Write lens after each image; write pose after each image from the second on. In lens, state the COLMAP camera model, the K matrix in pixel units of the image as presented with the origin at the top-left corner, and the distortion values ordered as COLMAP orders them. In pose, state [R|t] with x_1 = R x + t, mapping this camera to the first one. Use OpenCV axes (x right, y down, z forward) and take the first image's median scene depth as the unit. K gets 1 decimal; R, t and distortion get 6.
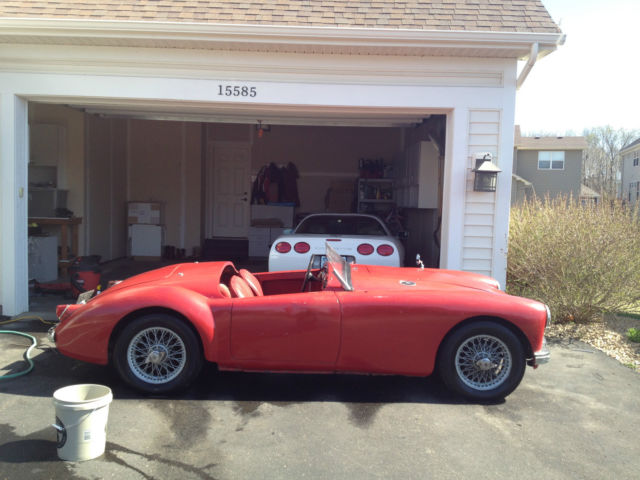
lens RADIAL K [[597.0, 0, 320.0], [0, 597.0, 240.0], [0, 0, 1]] dist [0.150766, -0.309270]
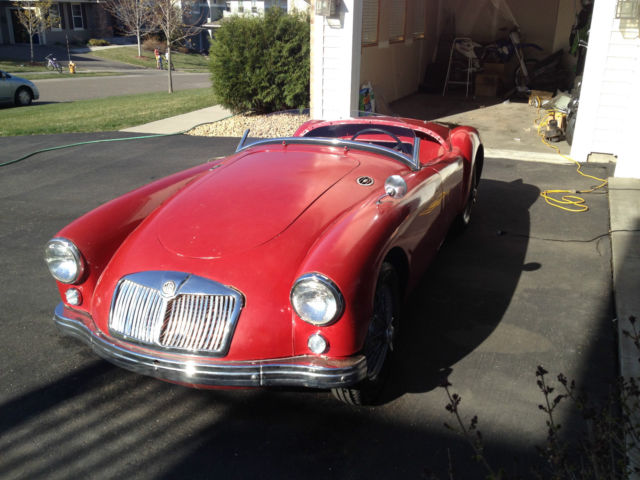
lens RADIAL K [[597.0, 0, 320.0], [0, 597.0, 240.0], [0, 0, 1]] dist [0.150766, -0.309270]
pose [[-0.383372, 0.288655, -0.877328, 0.560306], [-0.078870, 0.936205, 0.342490, -0.073125], [0.920220, 0.200496, -0.336148, 1.025867]]
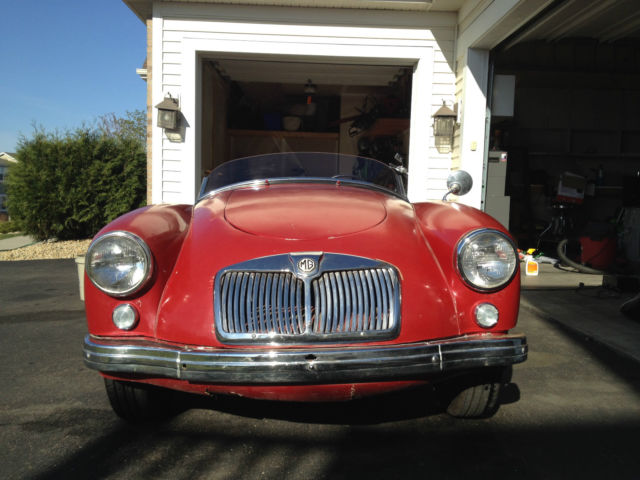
lens RADIAL K [[597.0, 0, 320.0], [0, 597.0, 240.0], [0, 0, 1]] dist [0.150766, -0.309270]
pose [[0.023268, 0.050122, -0.998472, 0.572149], [-0.084512, 0.995266, 0.047992, 0.058504], [0.996151, 0.083267, 0.027394, 0.823236]]
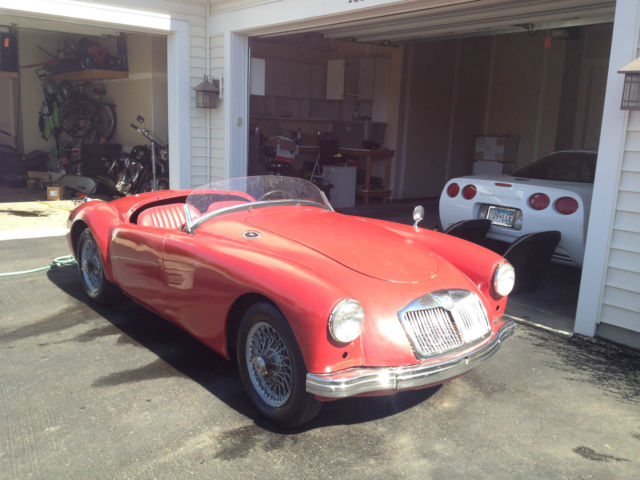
lens RADIAL K [[597.0, 0, 320.0], [0, 597.0, 240.0], [0, 0, 1]] dist [0.150766, -0.309270]
pose [[0.617640, 0.145387, -0.772906, 0.575283], [-0.070016, 0.989027, 0.130090, -0.016892], [0.783338, -0.026233, 0.621042, 0.458355]]
